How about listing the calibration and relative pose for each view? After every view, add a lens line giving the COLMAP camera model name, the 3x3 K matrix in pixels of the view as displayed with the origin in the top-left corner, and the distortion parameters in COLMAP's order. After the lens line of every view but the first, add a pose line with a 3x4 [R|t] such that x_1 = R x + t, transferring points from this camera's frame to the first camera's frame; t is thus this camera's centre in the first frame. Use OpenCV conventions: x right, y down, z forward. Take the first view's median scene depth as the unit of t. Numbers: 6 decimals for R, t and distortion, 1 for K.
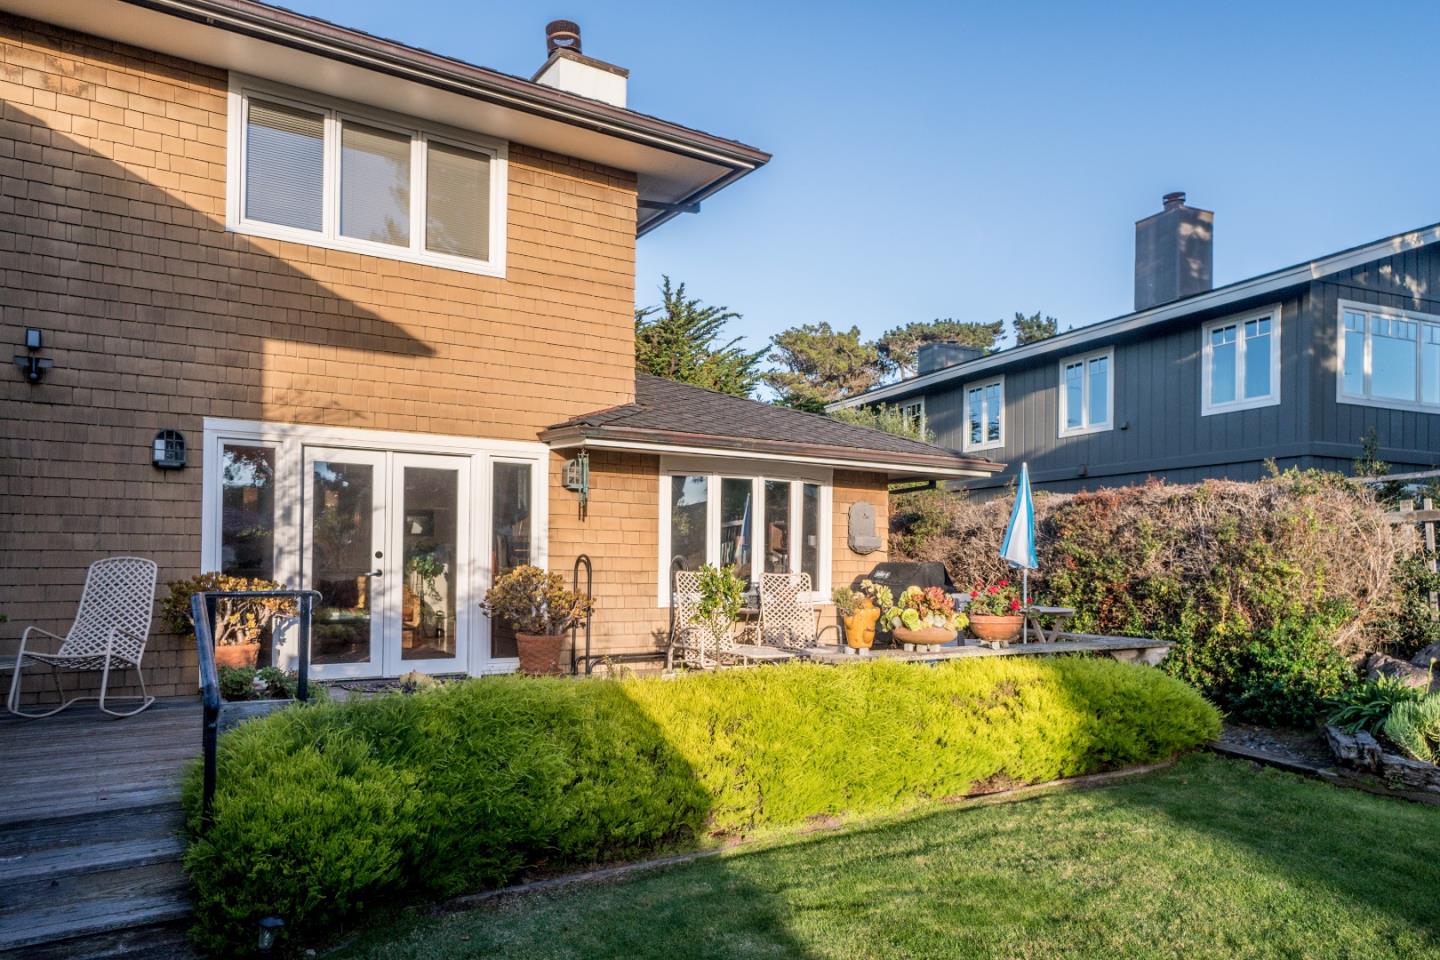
lens RADIAL K [[1097.7, 0, 721.3], [0, 1097.7, 449.0], [0, 0, 1]] dist [0.034882, 0.005605]
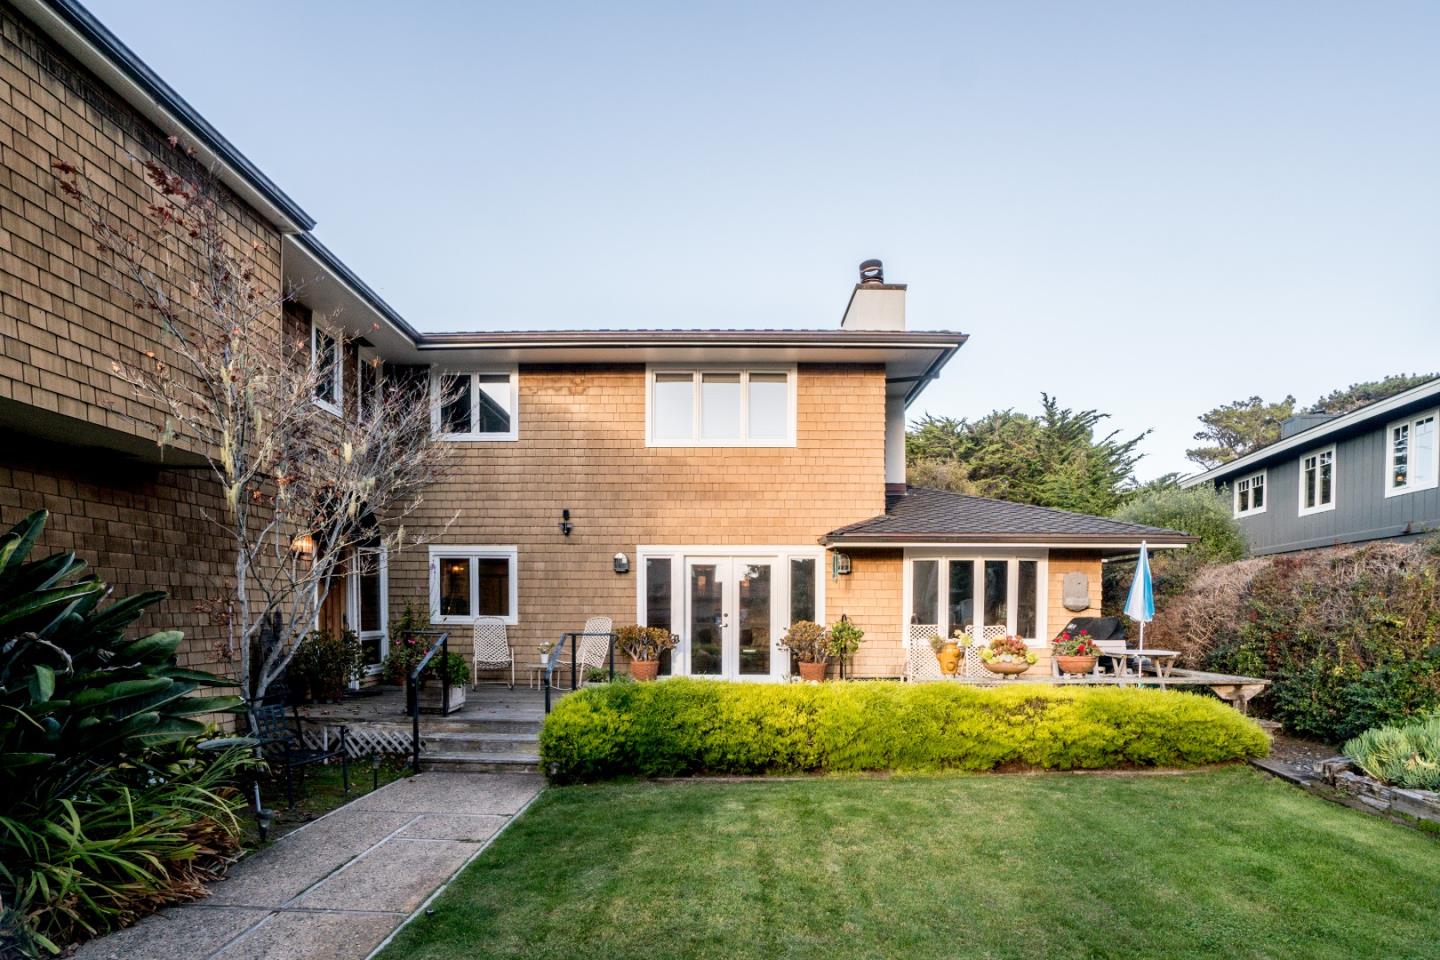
lens RADIAL K [[986.5, 0, 705.5], [0, 986.5, 486.4], [0, 0, 1]] dist [-0.034794, 0.029904]
pose [[0.774185, -0.087028, -0.626948, 0.671111], [0.068702, 0.996204, -0.053448, -0.028082], [0.629220, -0.001694, 0.777225, -0.258650]]
